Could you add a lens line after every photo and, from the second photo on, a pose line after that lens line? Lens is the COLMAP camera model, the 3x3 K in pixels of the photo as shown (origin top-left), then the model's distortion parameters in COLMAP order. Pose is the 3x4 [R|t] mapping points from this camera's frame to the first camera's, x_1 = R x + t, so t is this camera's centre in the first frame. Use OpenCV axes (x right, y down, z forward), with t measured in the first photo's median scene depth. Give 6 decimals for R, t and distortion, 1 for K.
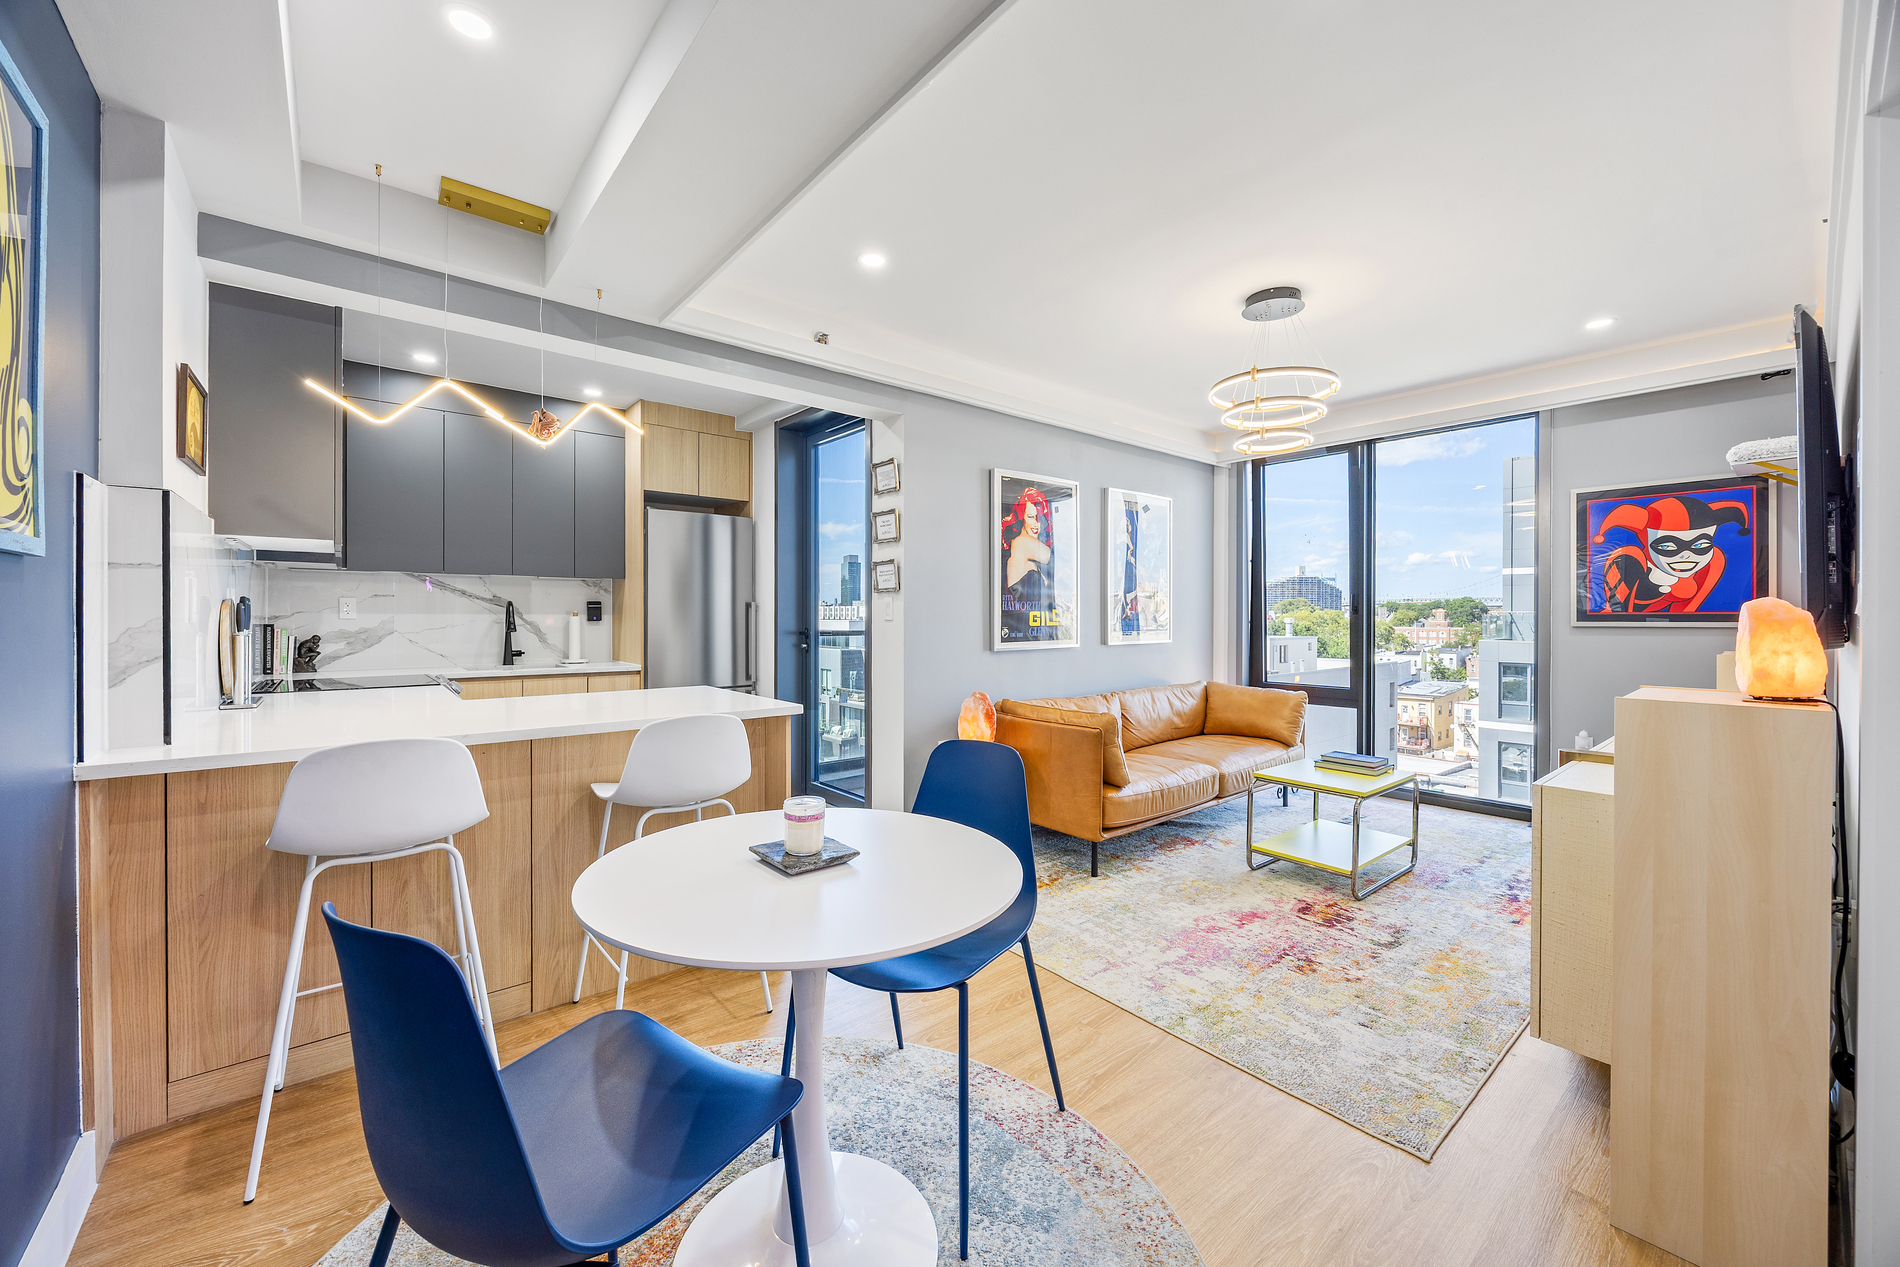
lens RADIAL K [[732.4, 0, 950.0], [0, 732.4, 615.0], [0, 0, 1]] dist [-0.002104, -0.000347]
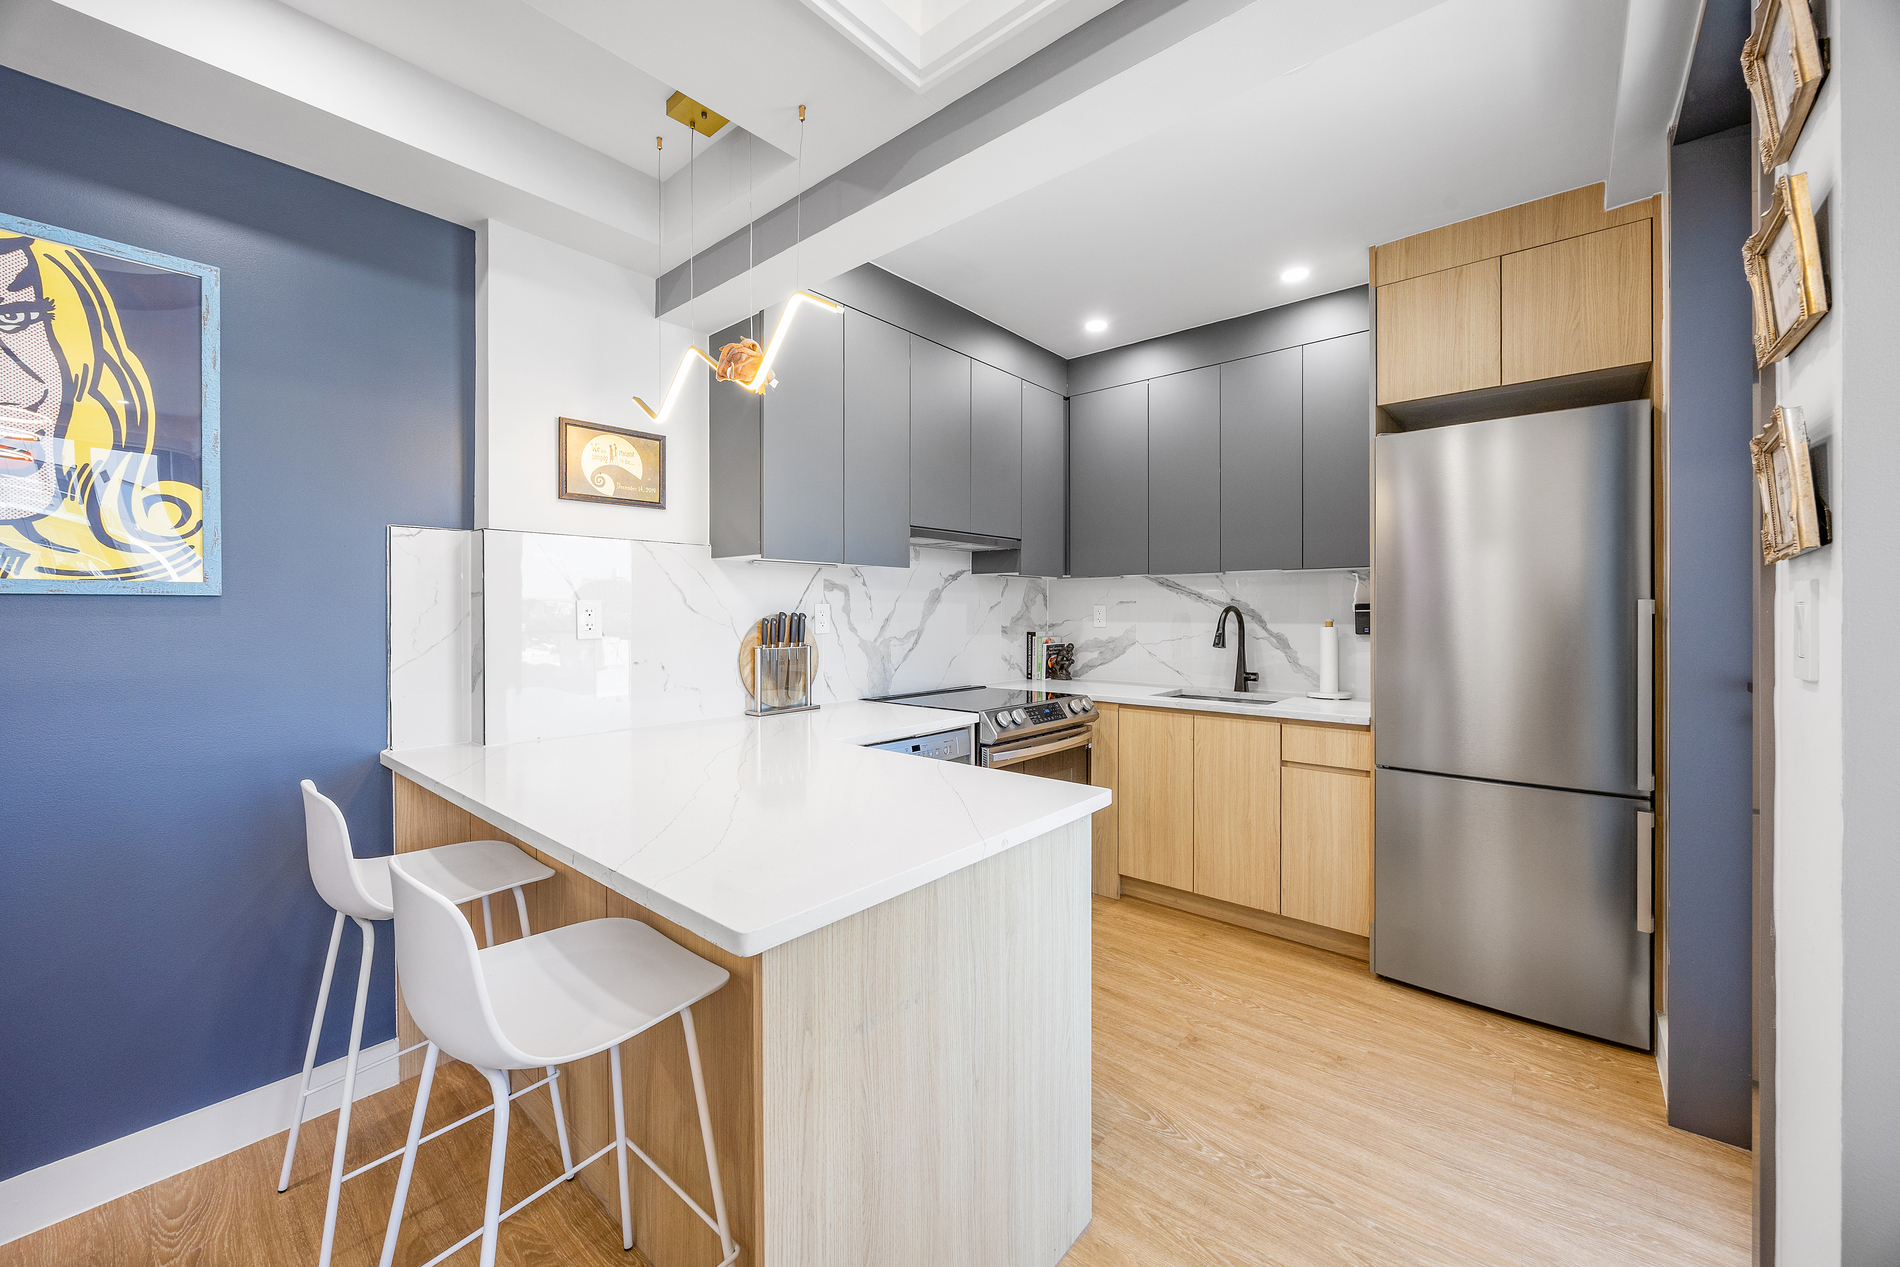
lens RADIAL K [[732.4, 0, 950.0], [0, 732.4, 615.0], [0, 0, 1]] dist [-0.002104, -0.000347]
pose [[0.166425, 0.002166, -0.986052, 0.090661], [0.004469, 0.999986, 0.002951, -0.014885], [0.986044, -0.004898, 0.166413, 0.665192]]
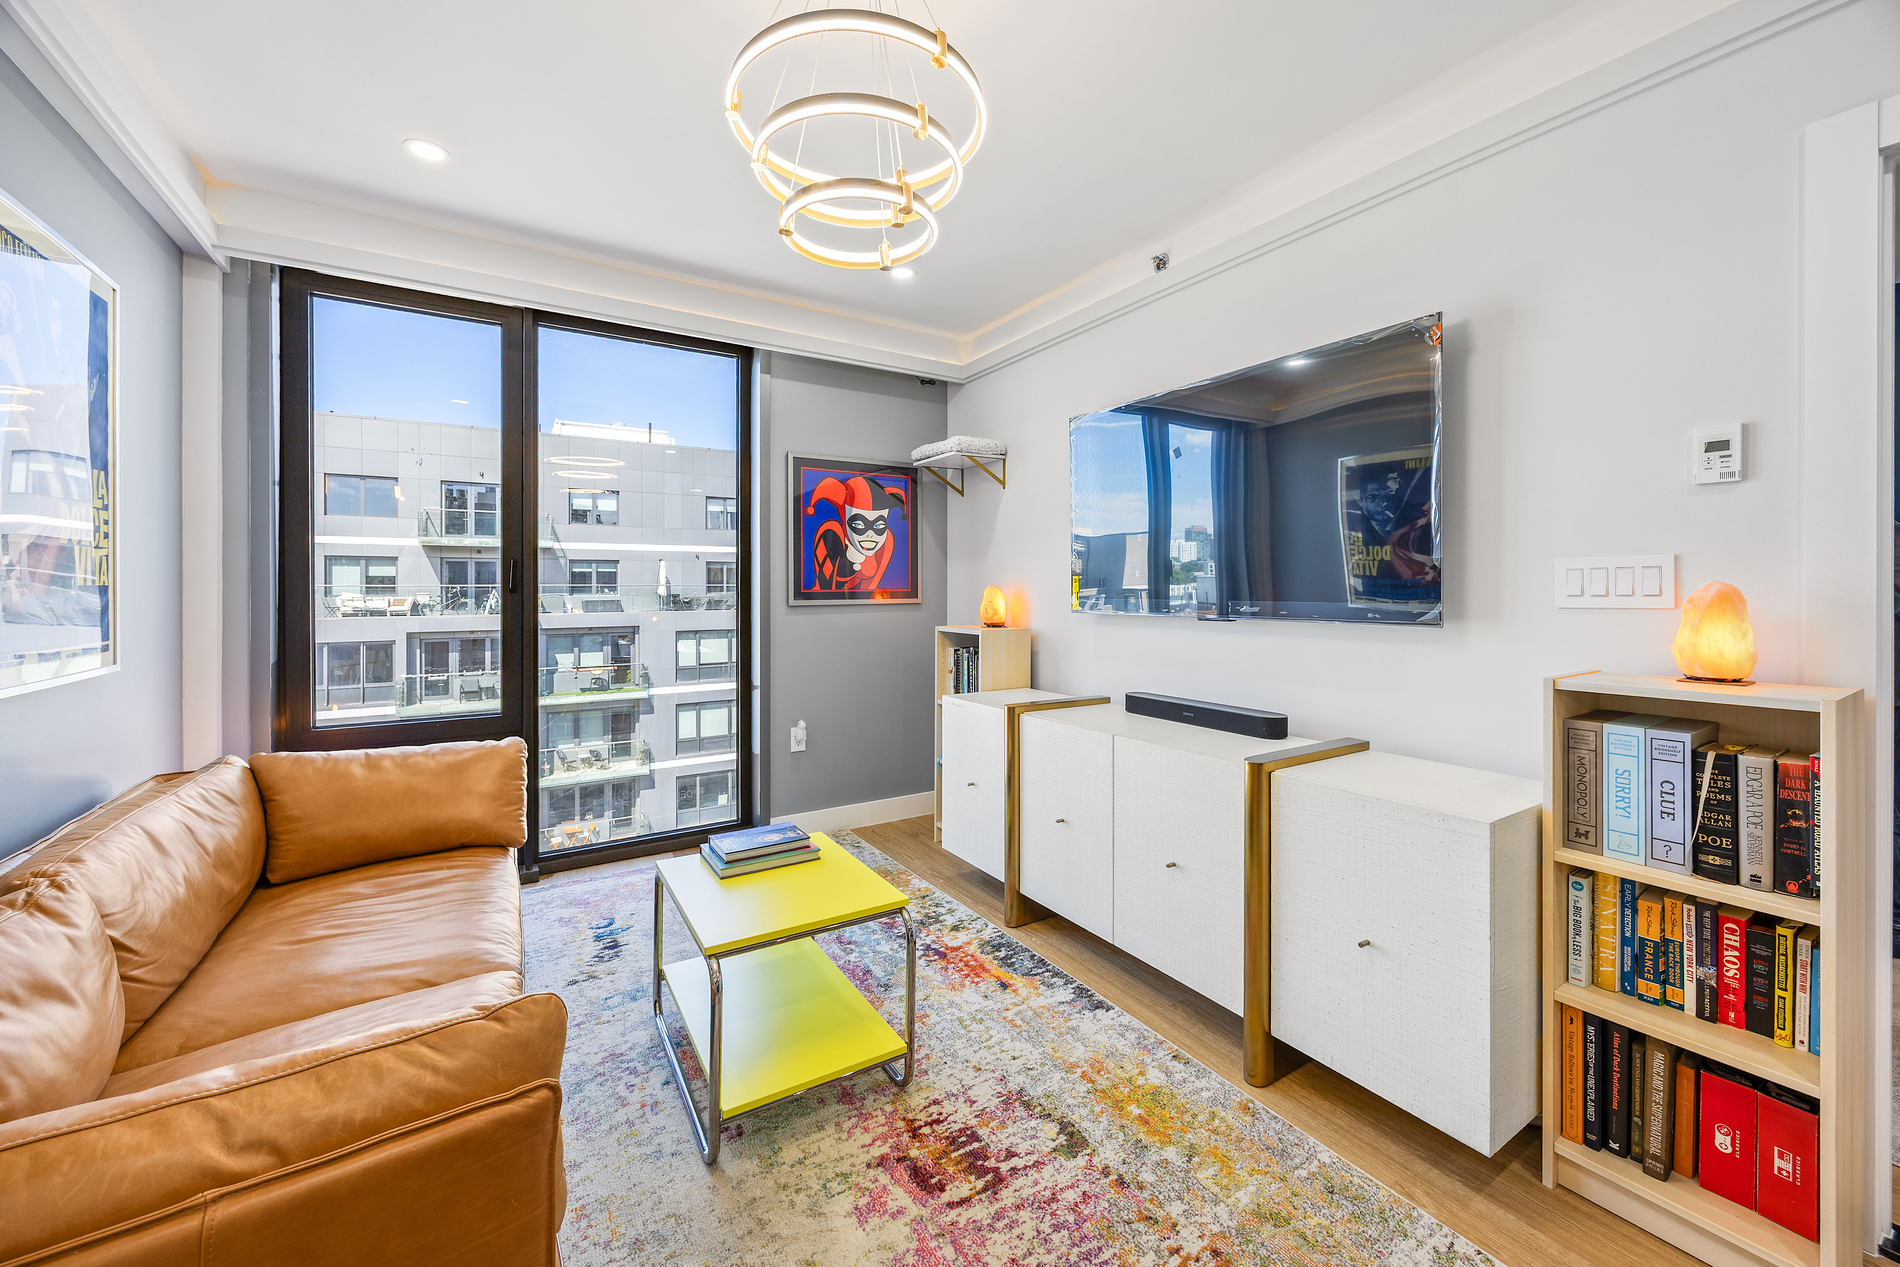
lens RADIAL K [[739.5, 0, 955.3], [0, 739.5, 587.8], [0, 0, 1]] dist [-0.002952, -0.000125]
pose [[0.132412, -0.002015, 0.991193, -0.016259], [0.000733, 0.999998, 0.001935, -0.007610], [-0.991194, 0.000470, 0.132413, 0.685705]]
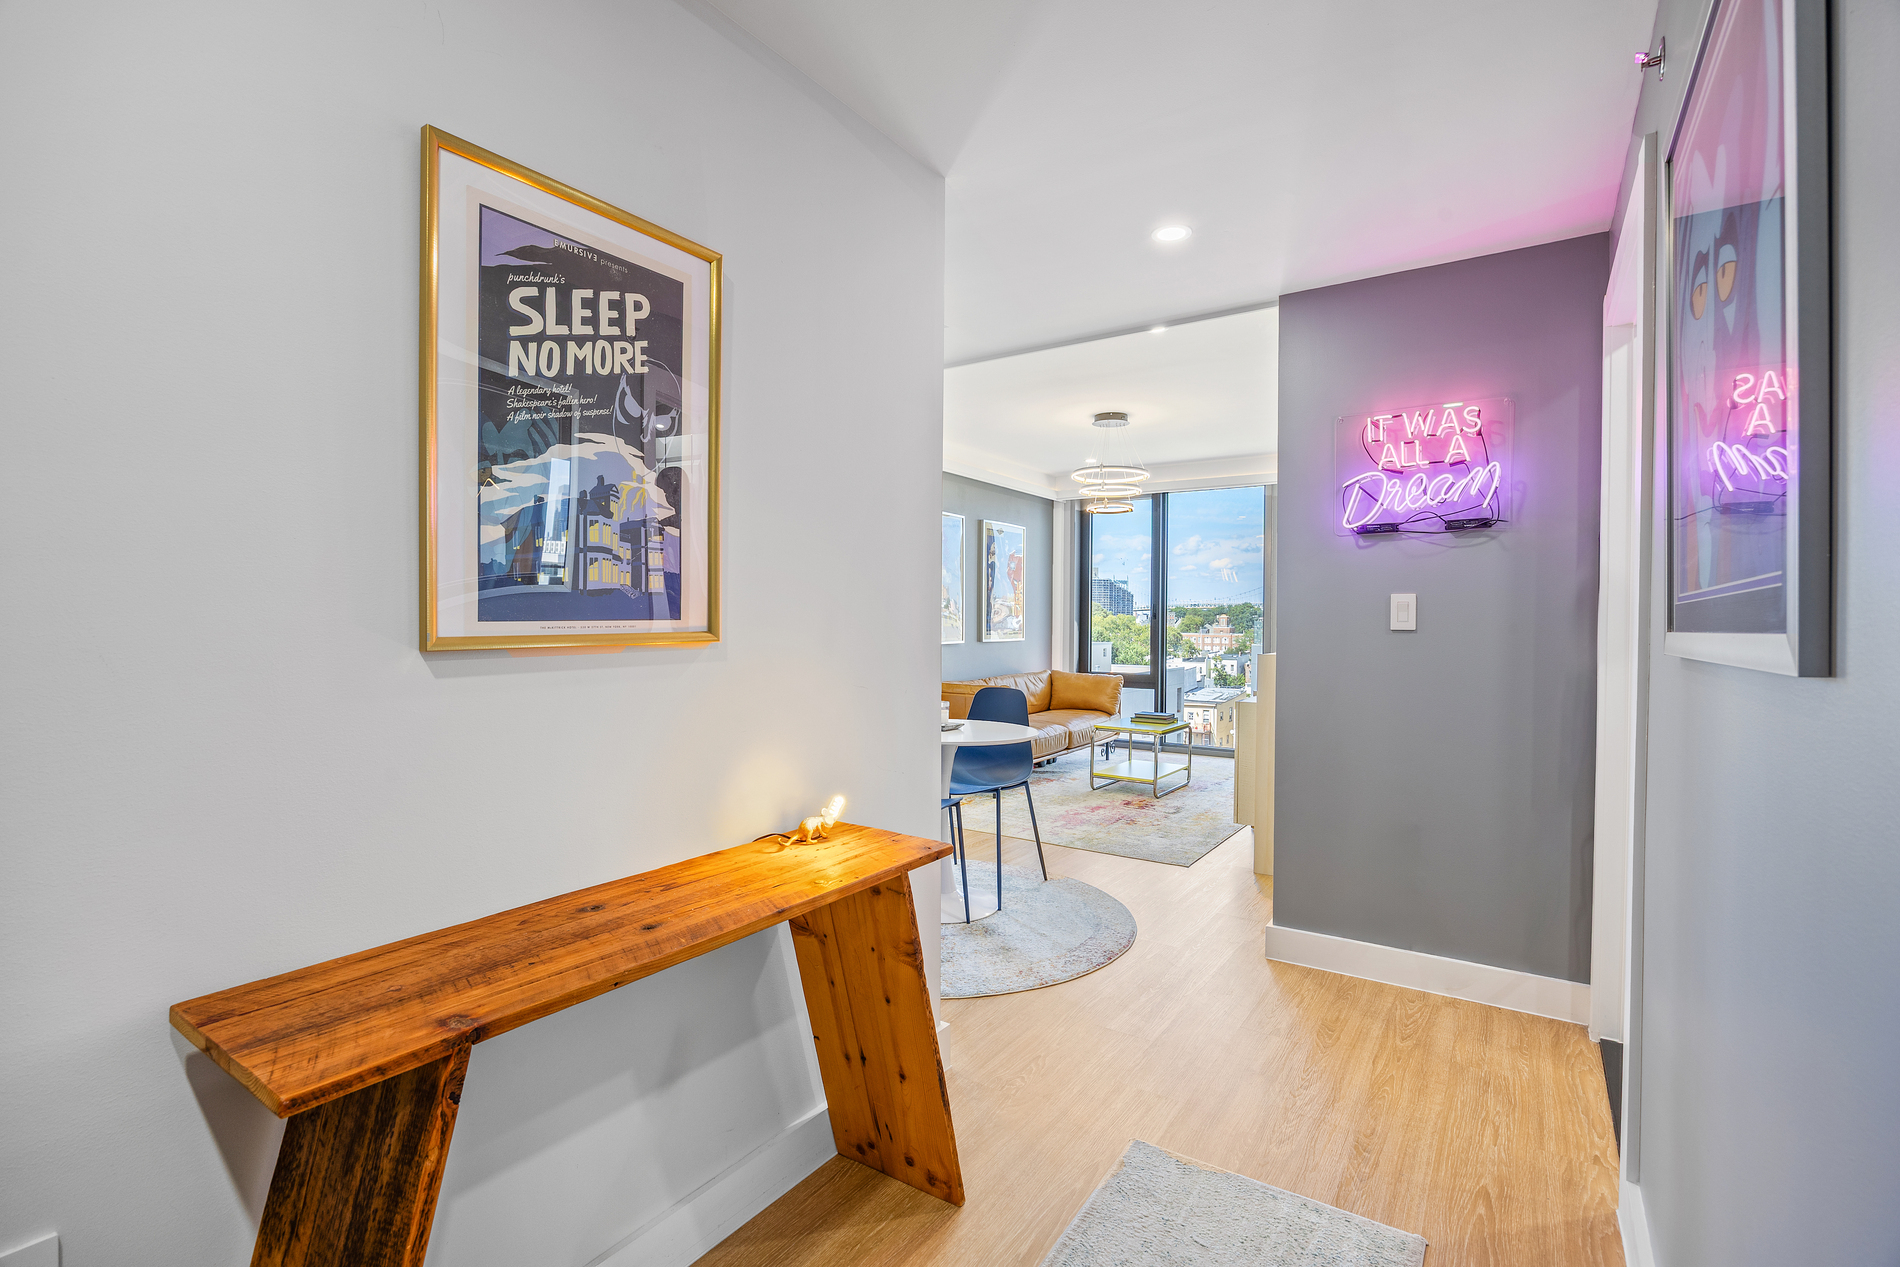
lens RADIAL K [[866.3, 0, 958.0], [0, 866.3, 620.9], [0, 0, 1]] dist [-0.018117, -0.000065]
pose [[0.957563, 0.006789, 0.288142, -0.322094], [-0.007805, 0.999967, 0.002377, 0.000912], [-0.288117, -0.004525, 0.957585, -0.542270]]
